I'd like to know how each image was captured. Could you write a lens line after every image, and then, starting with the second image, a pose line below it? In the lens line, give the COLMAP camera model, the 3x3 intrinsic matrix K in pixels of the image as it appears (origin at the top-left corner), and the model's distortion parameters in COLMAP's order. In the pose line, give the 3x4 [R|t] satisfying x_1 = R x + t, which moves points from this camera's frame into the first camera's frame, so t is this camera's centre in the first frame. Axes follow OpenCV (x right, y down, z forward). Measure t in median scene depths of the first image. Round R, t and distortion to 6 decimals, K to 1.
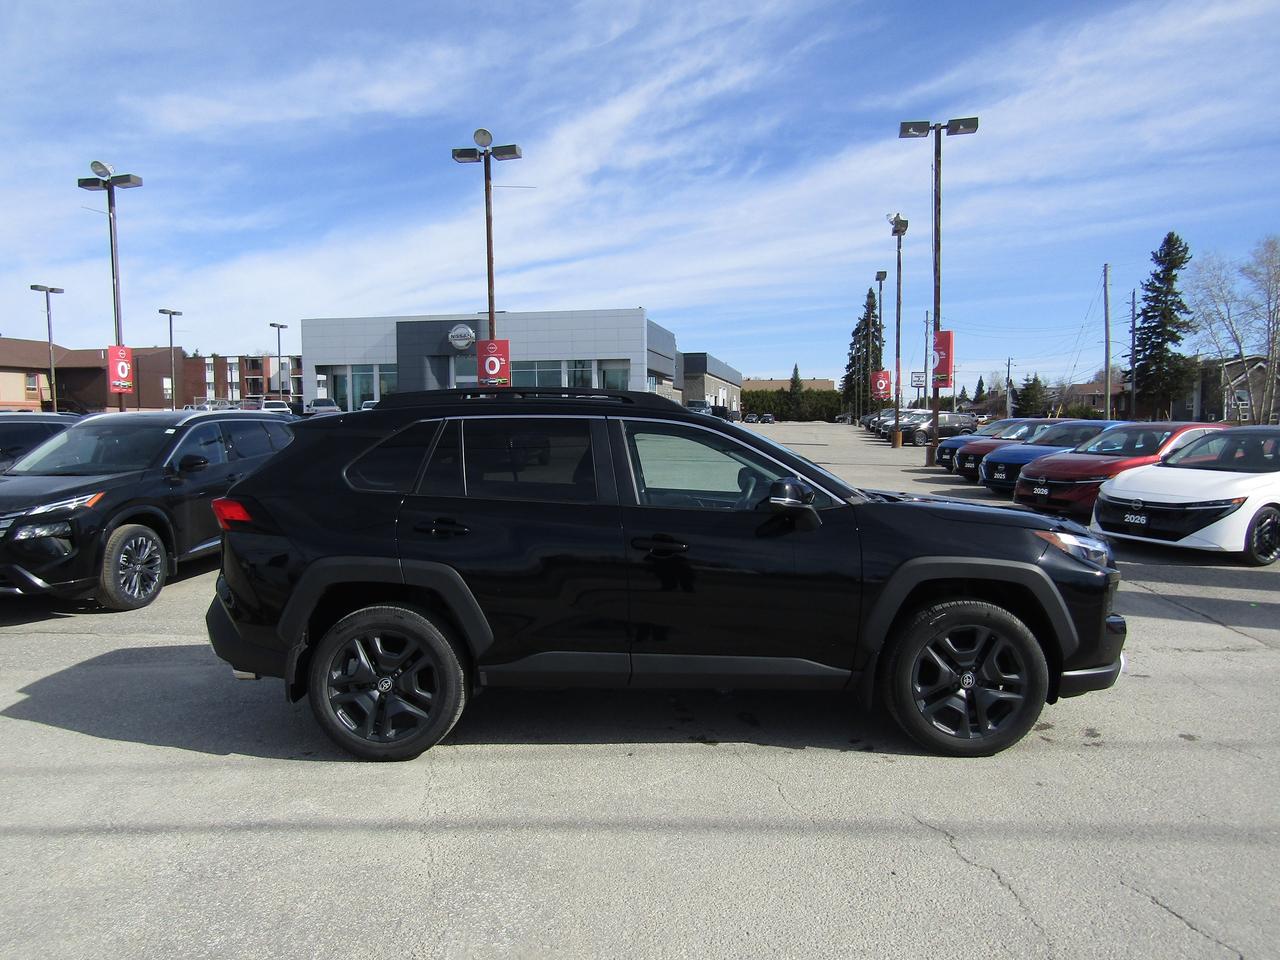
lens RADIAL K [[908.2, 0, 638.2], [0, 908.2, 483.3], [0, 0, 1]] dist [0.000319, -0.006831]
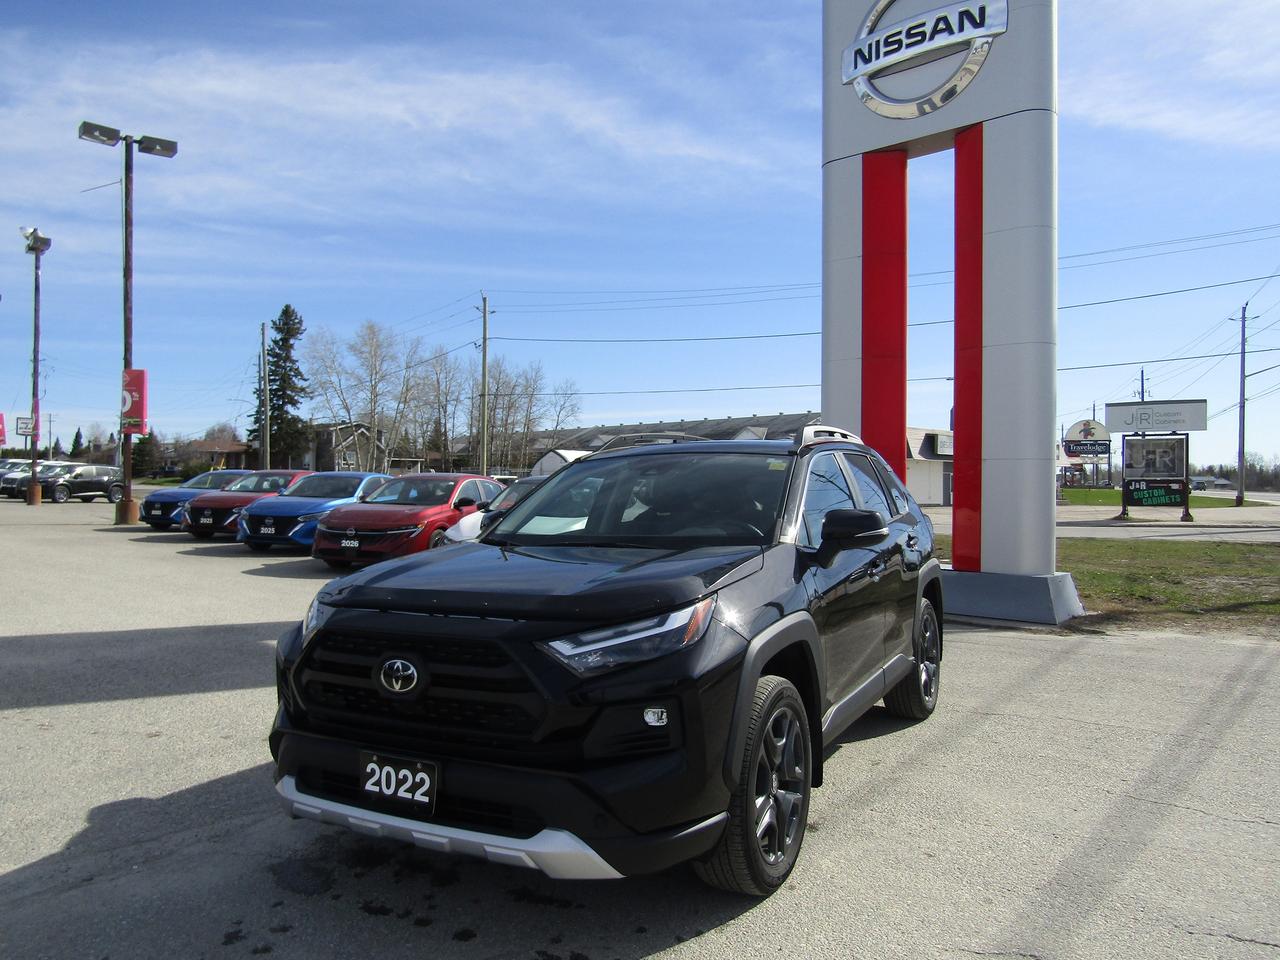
lens RADIAL K [[908.2, 0, 638.2], [0, 908.2, 483.3], [0, 0, 1]] dist [0.000319, -0.006831]
pose [[0.615175, 0.006218, 0.788366, -0.038922], [0.042847, 0.998227, -0.041308, -0.000650], [-0.787225, 0.059191, 0.613818, 0.058812]]
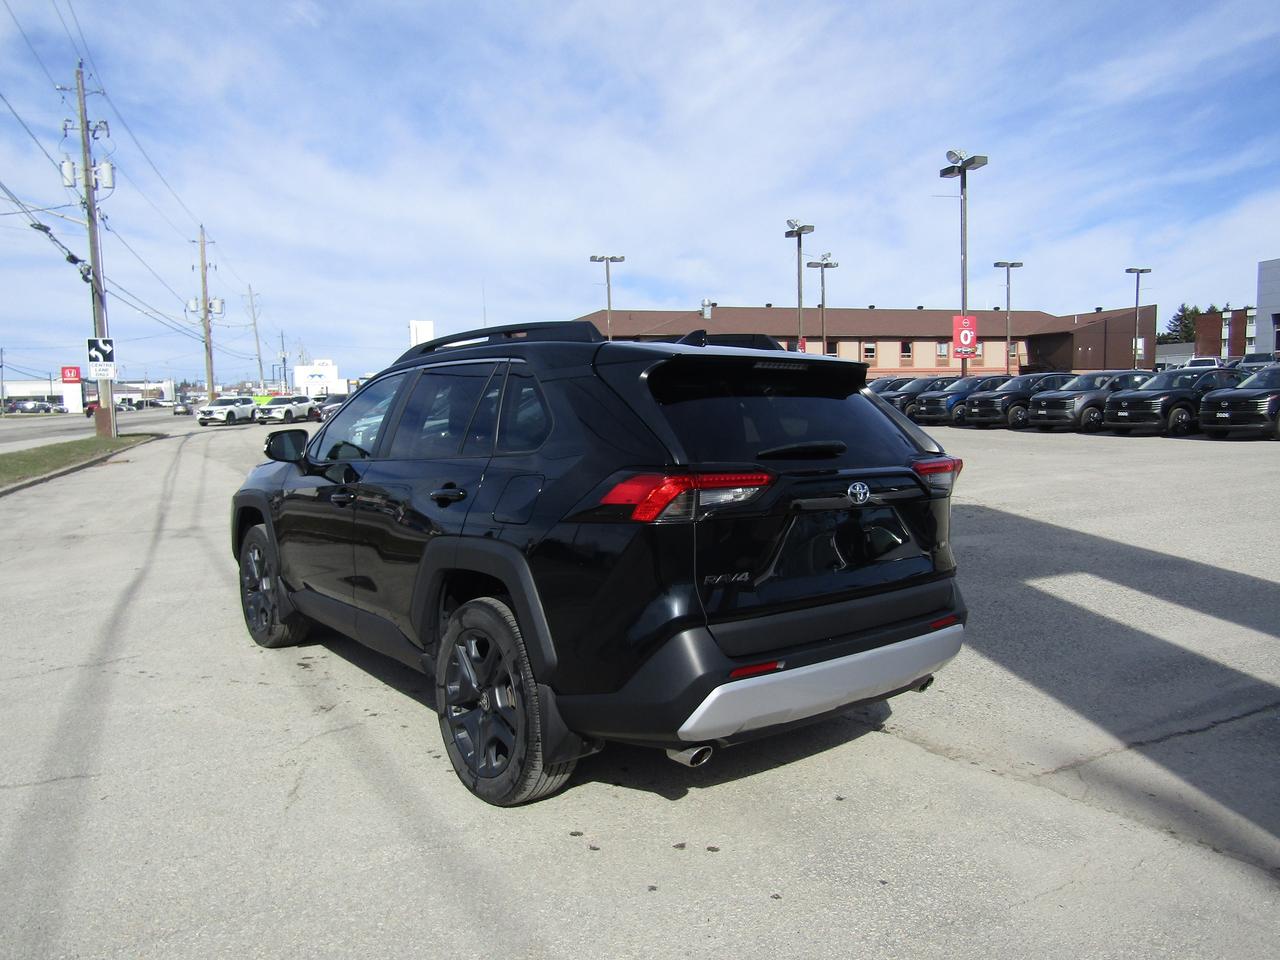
lens RADIAL K [[908.2, 0, 638.2], [0, 908.2, 483.3], [0, 0, 1]] dist [0.000319, -0.006831]
pose [[0.489616, 0.078745, -0.868375, 0.179389], [-0.041391, 0.996890, 0.067061, -0.005549], [0.870955, 0.003109, 0.491353, 0.098017]]
